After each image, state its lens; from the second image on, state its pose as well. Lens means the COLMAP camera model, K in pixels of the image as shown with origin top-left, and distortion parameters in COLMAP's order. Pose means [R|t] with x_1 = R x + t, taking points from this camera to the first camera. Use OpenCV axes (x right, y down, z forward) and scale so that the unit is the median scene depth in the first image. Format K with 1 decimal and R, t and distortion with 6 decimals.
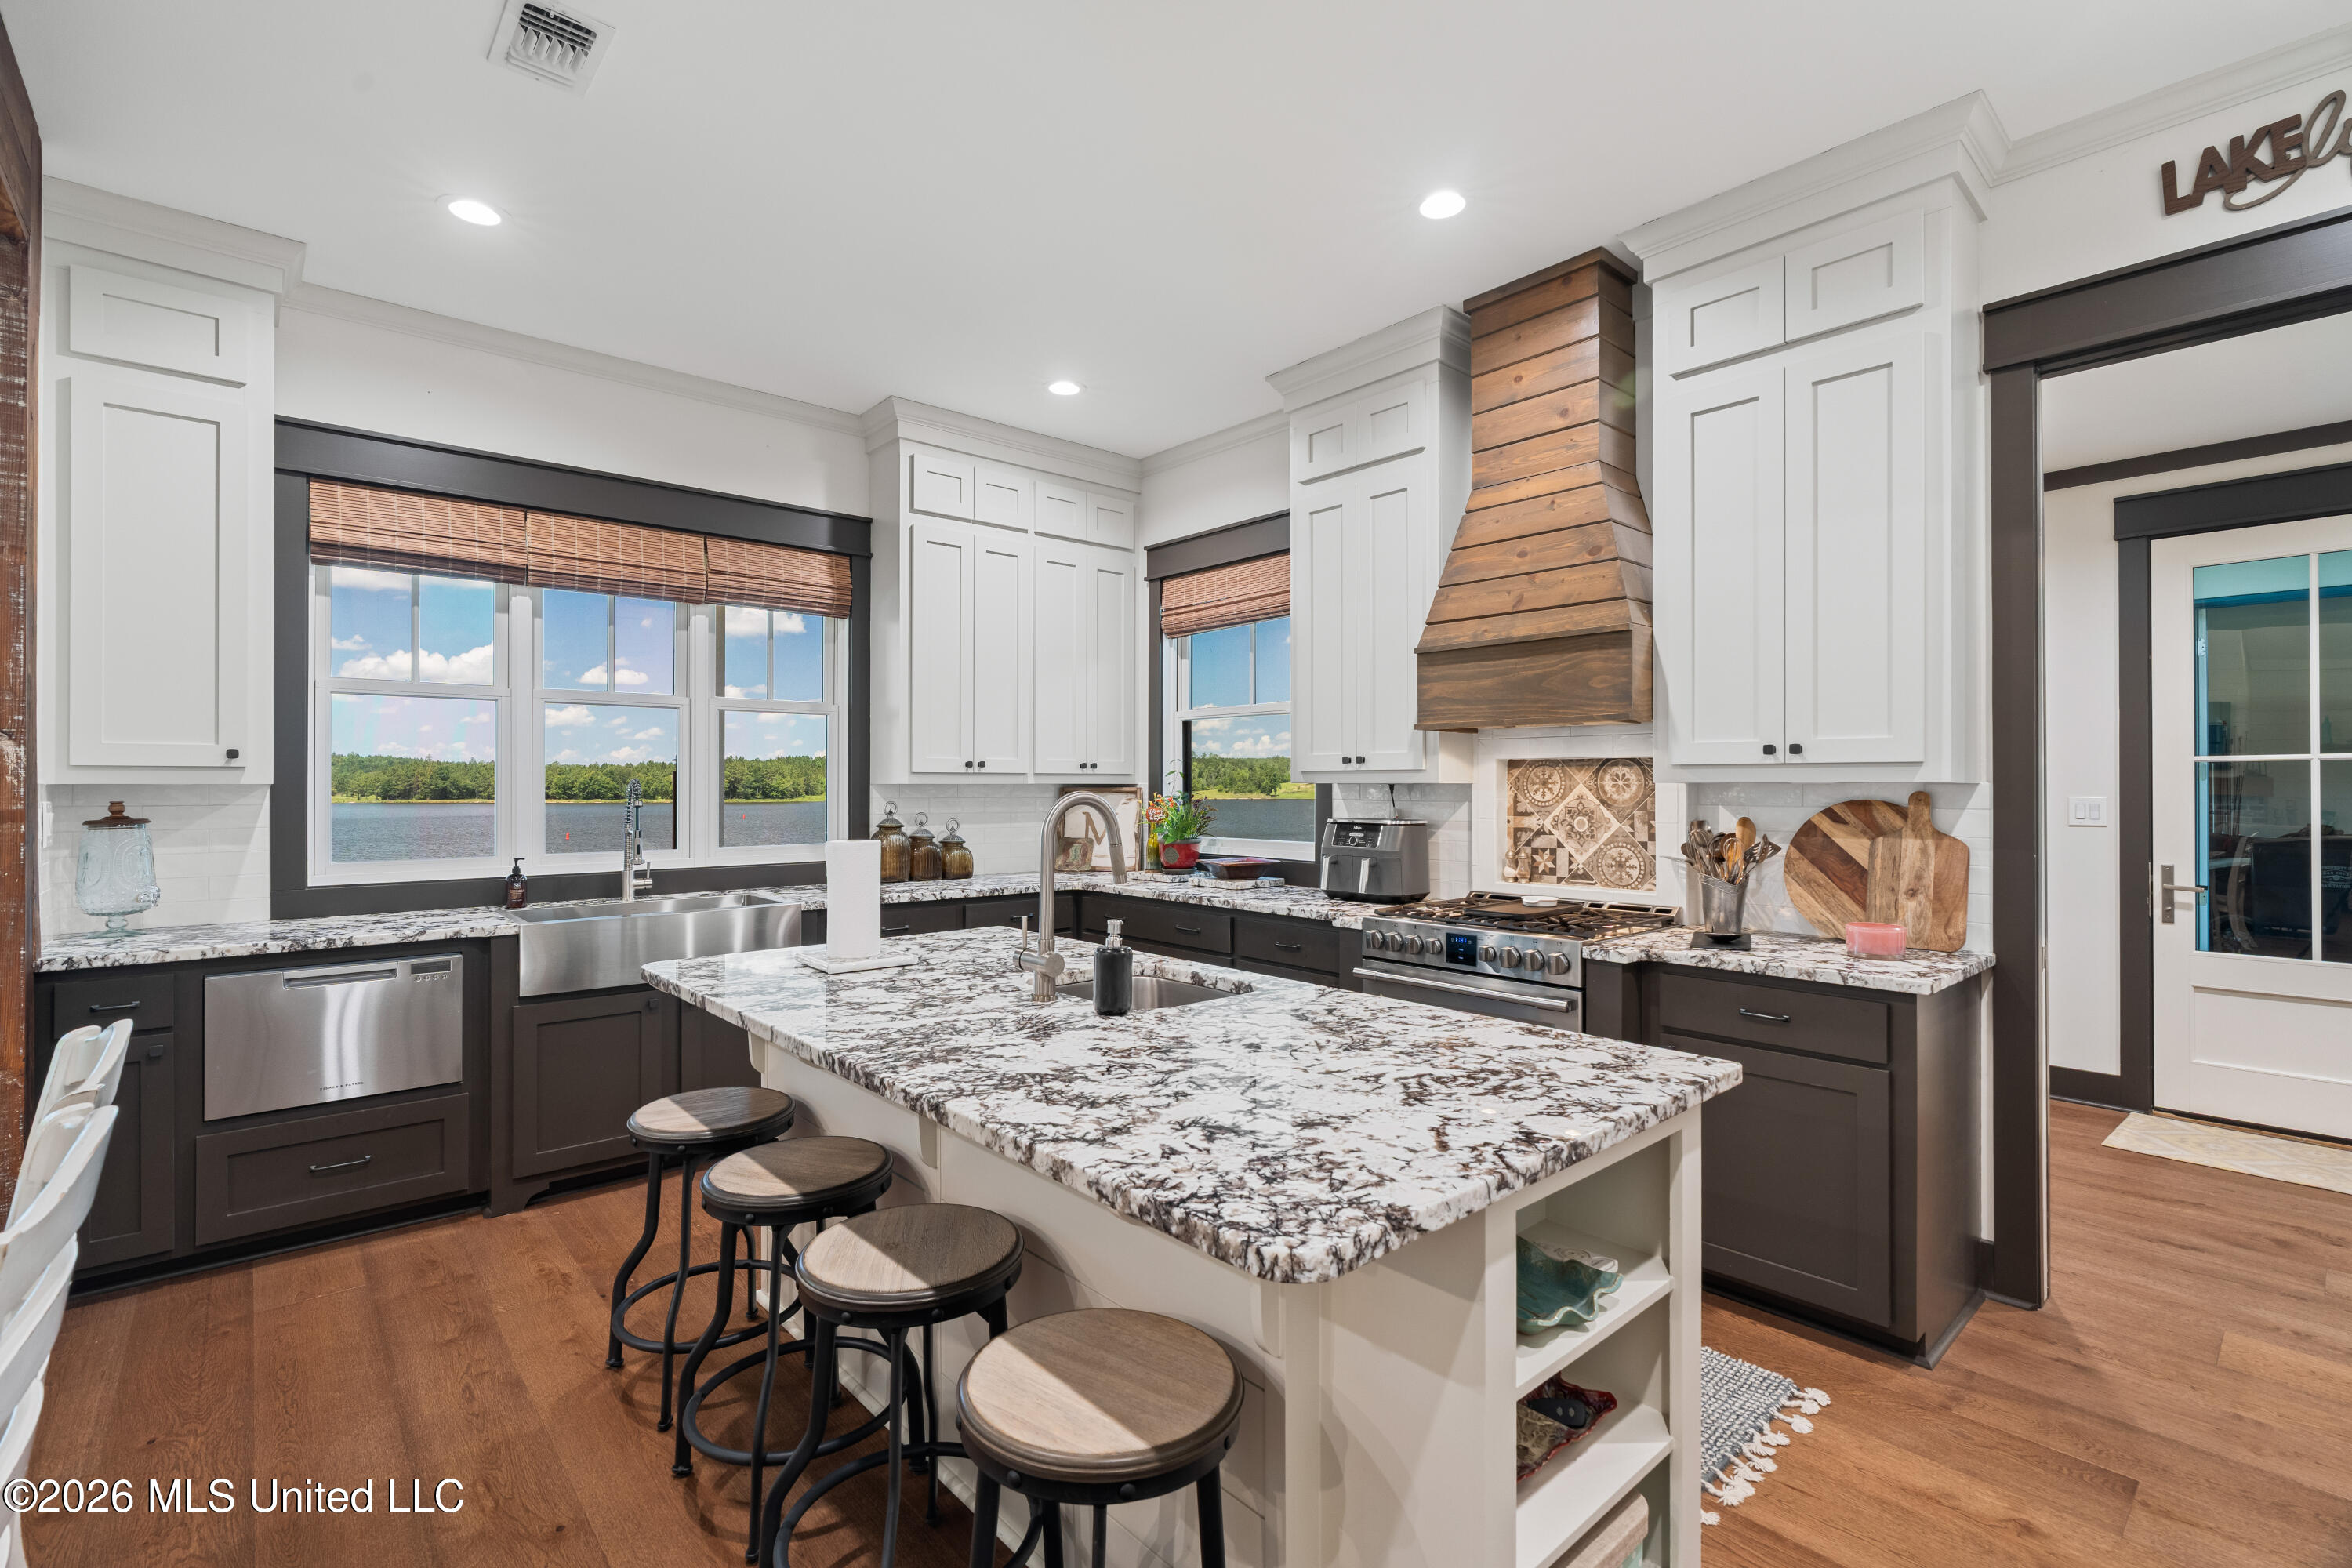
lens RADIAL K [[1057.9, 0, 1164.3], [0, 1057.9, 780.6], [0, 0, 1]] dist [-0.010615, 0.004073]
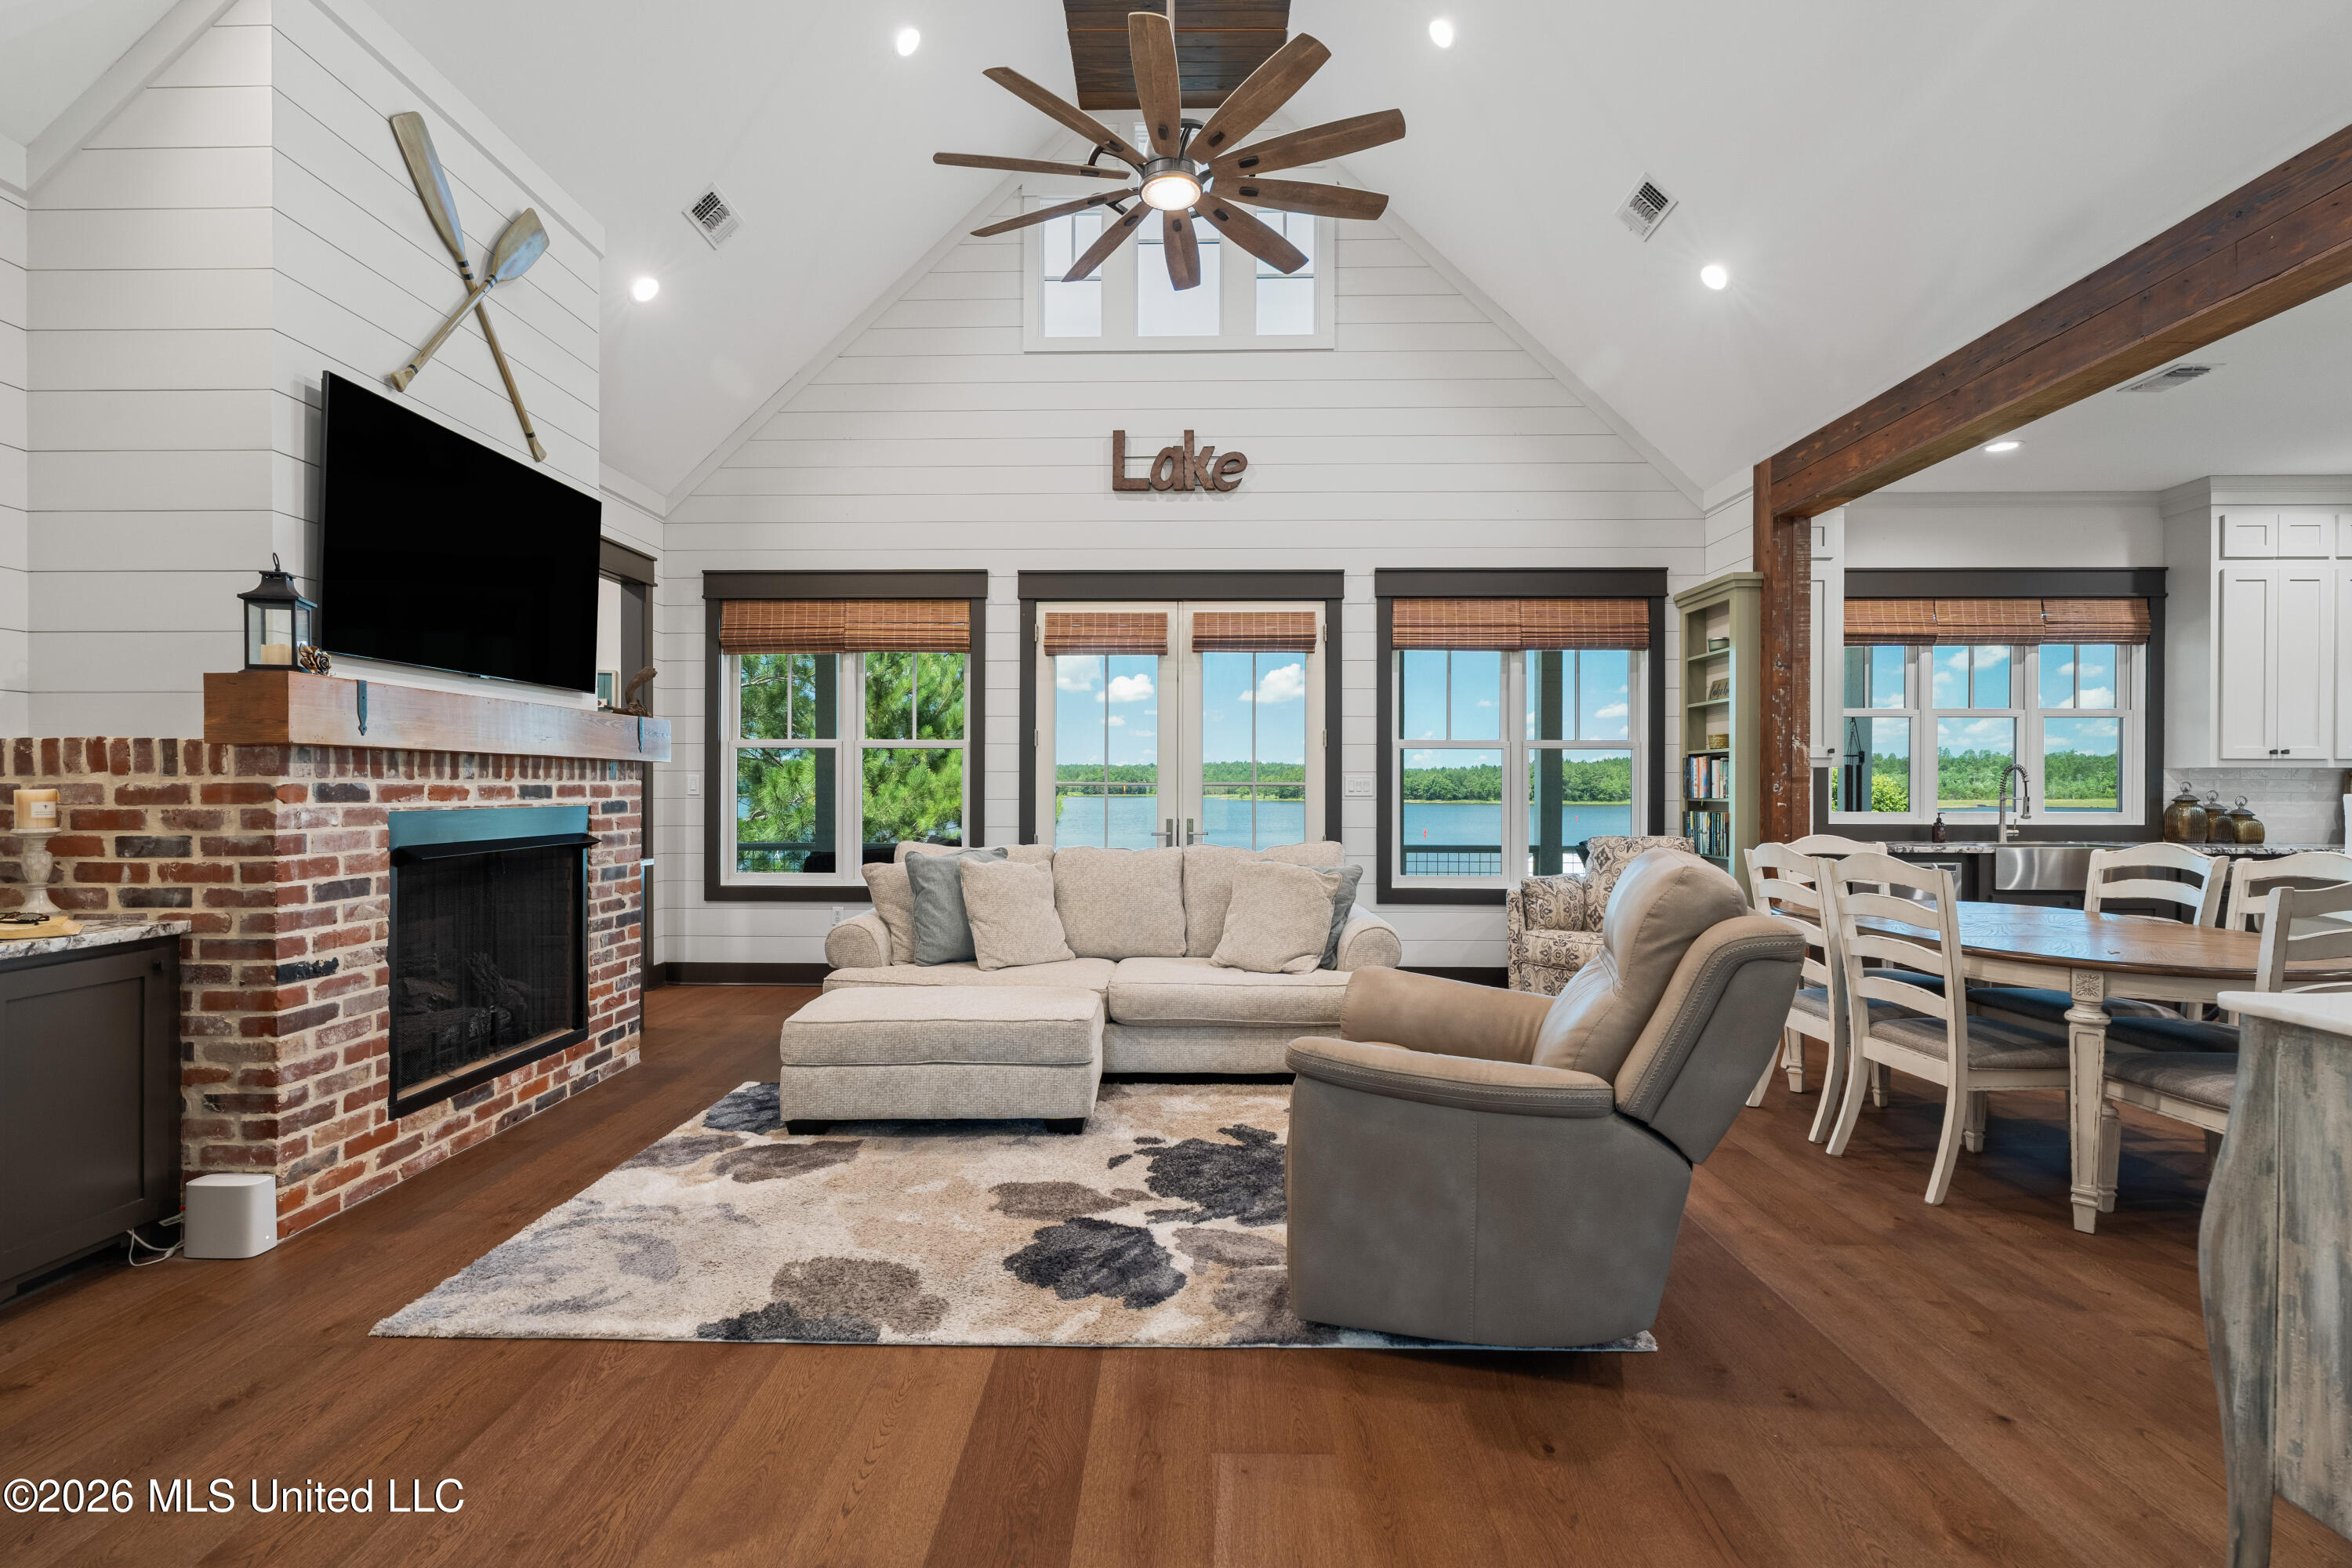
lens RADIAL K [[1057.9, 0, 1156.1], [0, 1057.9, 787.2], [0, 0, 1]] dist [-0.010615, 0.004073]
pose [[0.728605, 0.003736, -0.684924, -0.402677], [-0.000421, 0.999987, 0.005007, 0.027575], [0.684934, -0.003360, 0.728597, -1.108113]]
